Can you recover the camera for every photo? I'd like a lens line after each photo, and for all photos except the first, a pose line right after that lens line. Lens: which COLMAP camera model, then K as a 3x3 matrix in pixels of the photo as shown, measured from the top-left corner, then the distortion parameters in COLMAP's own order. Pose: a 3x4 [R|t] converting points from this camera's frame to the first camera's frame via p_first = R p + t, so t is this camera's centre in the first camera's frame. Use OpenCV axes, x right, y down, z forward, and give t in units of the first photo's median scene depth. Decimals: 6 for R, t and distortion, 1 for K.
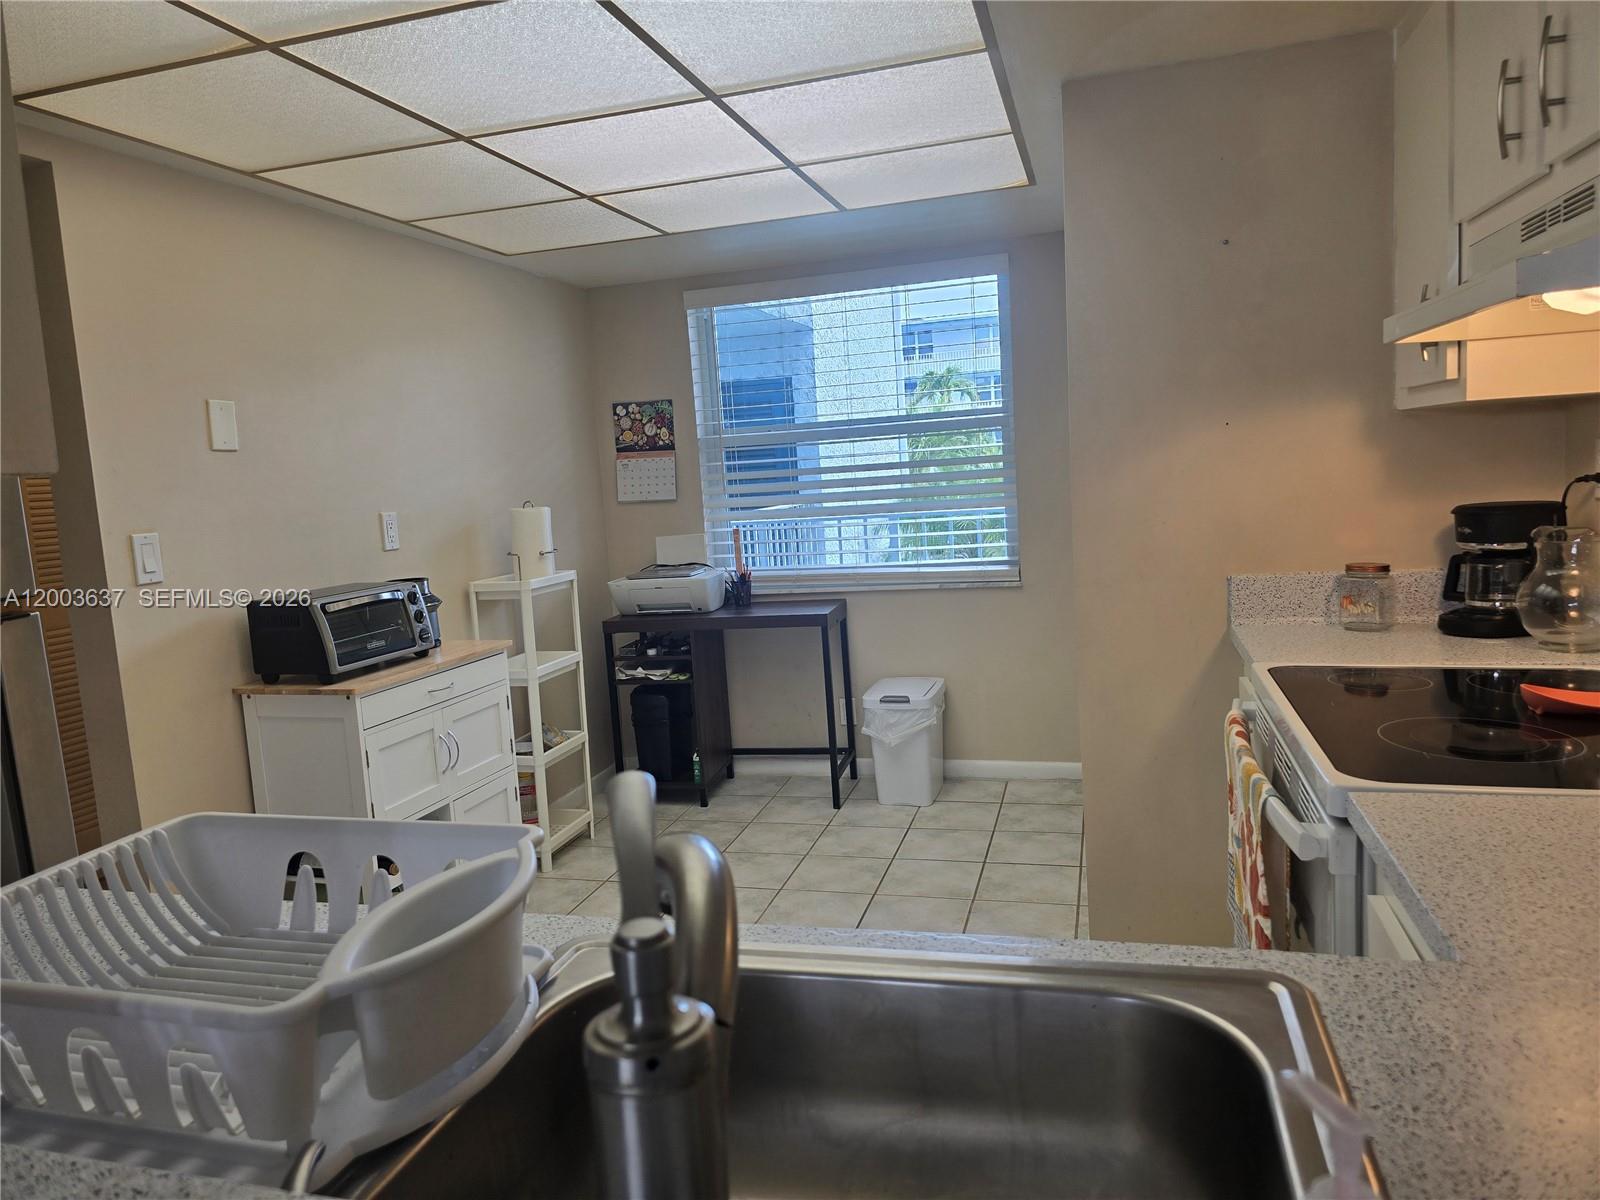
lens RADIAL K [[1067.3, 0, 794.2], [0, 1067.3, 593.3], [0, 0, 1]] dist [-0.005271, -0.003976]
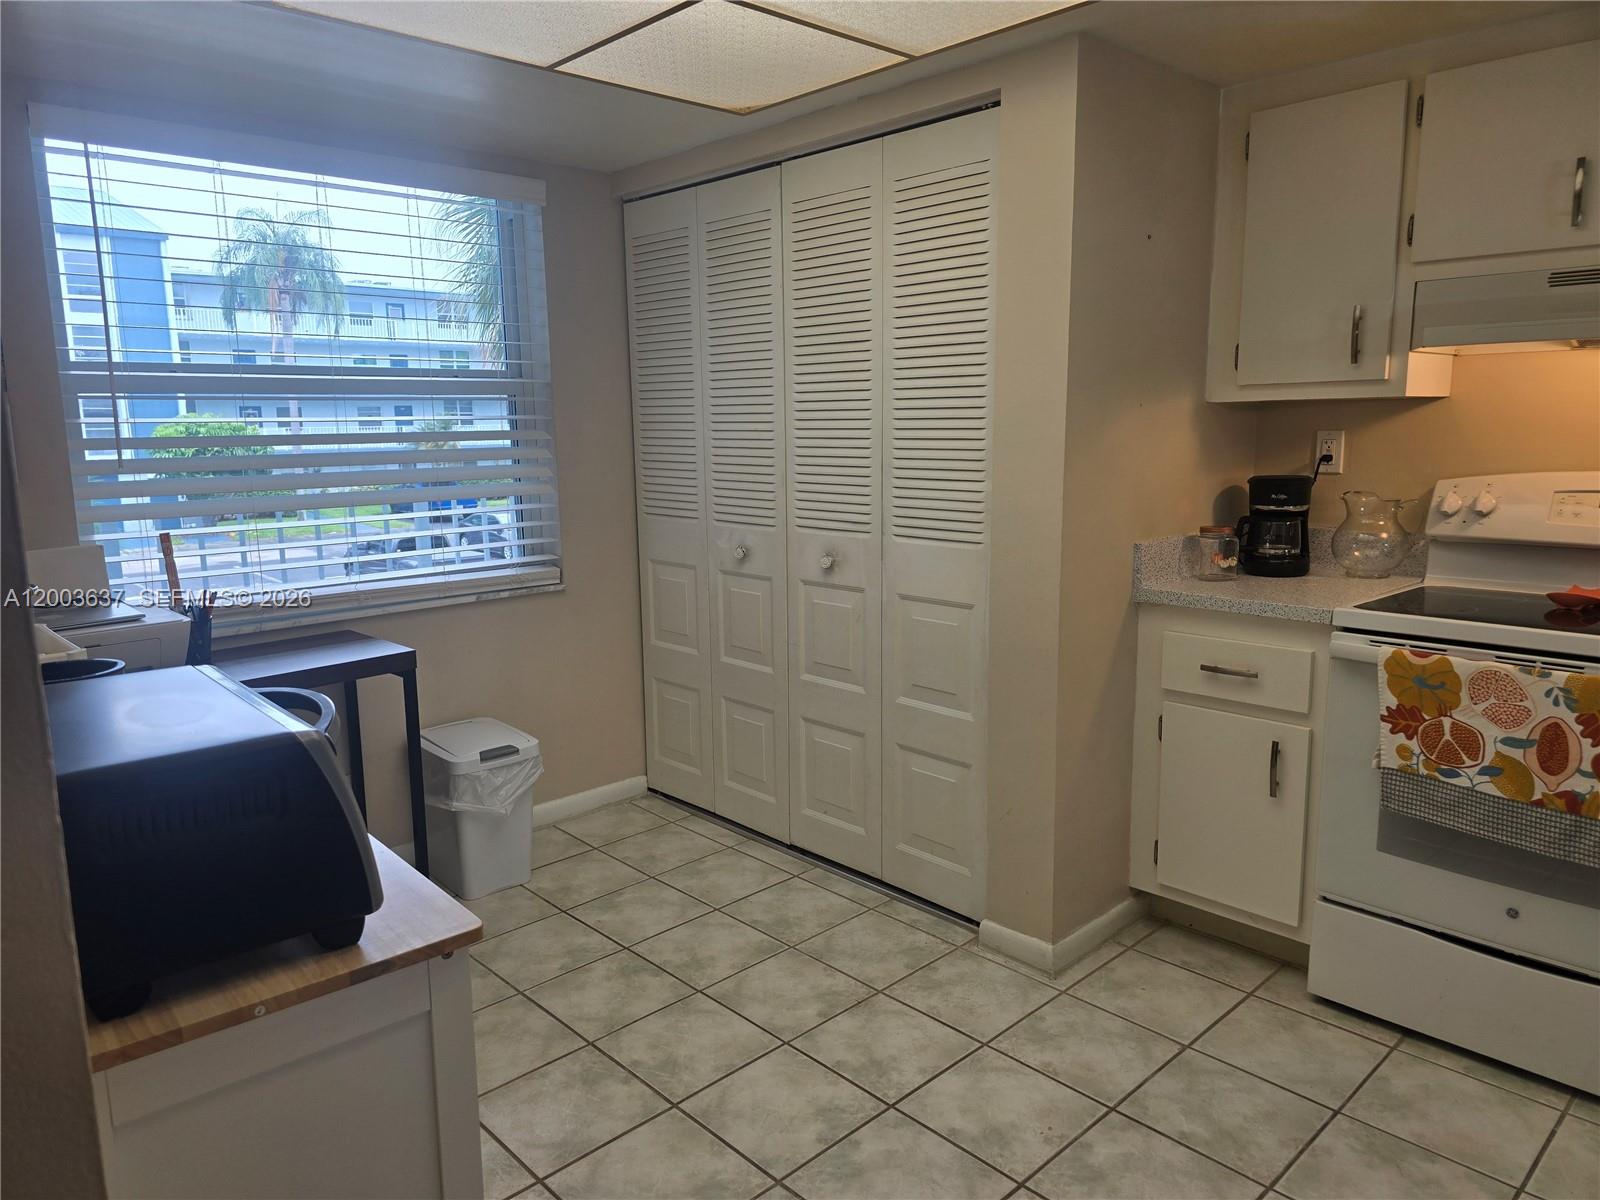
lens RADIAL K [[1067.3, 0, 798.6], [0, 1067.3, 600.8], [0, 0, 1]] dist [-0.005271, -0.003976]
pose [[0.498675, -0.085089, 0.862602, -0.426968], [0.088041, 0.994996, 0.047252, -0.021760], [-0.862306, 0.052381, 0.503671, 0.436103]]
